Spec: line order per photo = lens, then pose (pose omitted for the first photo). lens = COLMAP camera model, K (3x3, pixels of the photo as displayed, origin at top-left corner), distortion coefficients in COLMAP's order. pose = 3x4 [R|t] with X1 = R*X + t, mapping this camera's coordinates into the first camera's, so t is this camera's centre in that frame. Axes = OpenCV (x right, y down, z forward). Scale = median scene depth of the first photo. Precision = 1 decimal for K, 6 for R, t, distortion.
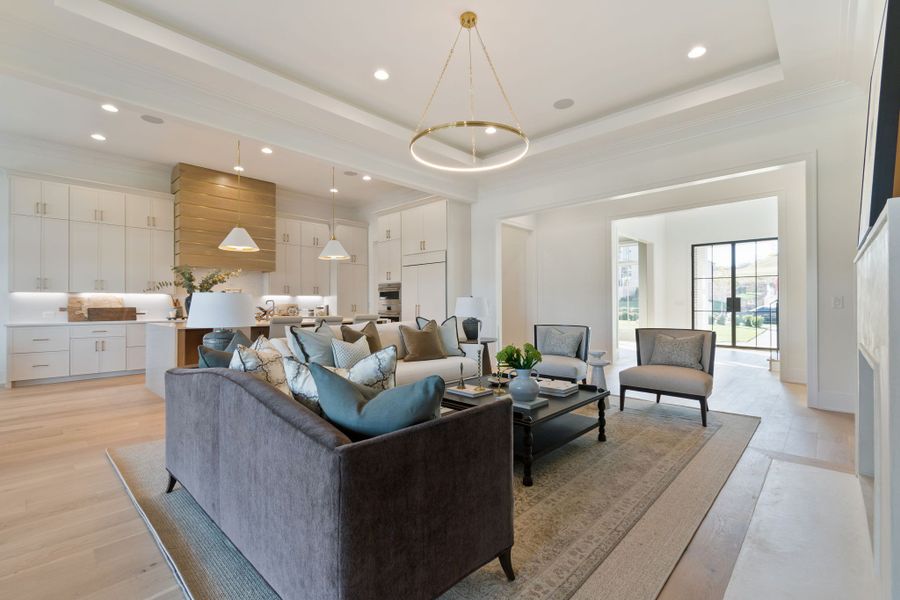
lens RADIAL K [[404.2, 0, 449.8], [0, 404.2, 300.6], [0, 0, 1]] dist [-0.002618, -0.001287]
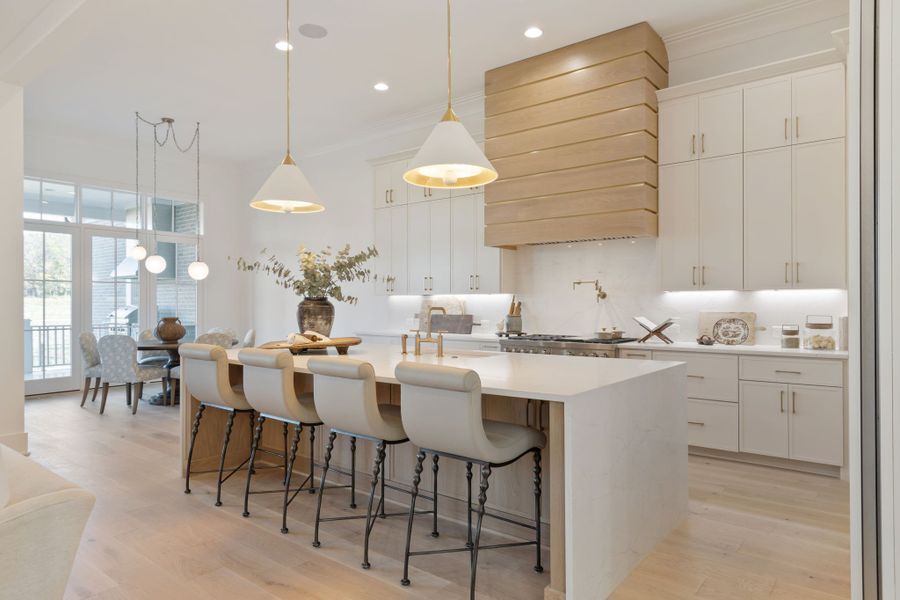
lens RADIAL K [[568.1, 0, 450.1], [0, 568.1, 298.3], [0, 0, 1]] dist [-0.004874, -0.000002]
pose [[0.080873, -0.010759, -0.996666, 0.157759], [0.004043, 0.999937, -0.010466, -0.000761], [0.996716, -0.003183, 0.080912, 0.904711]]
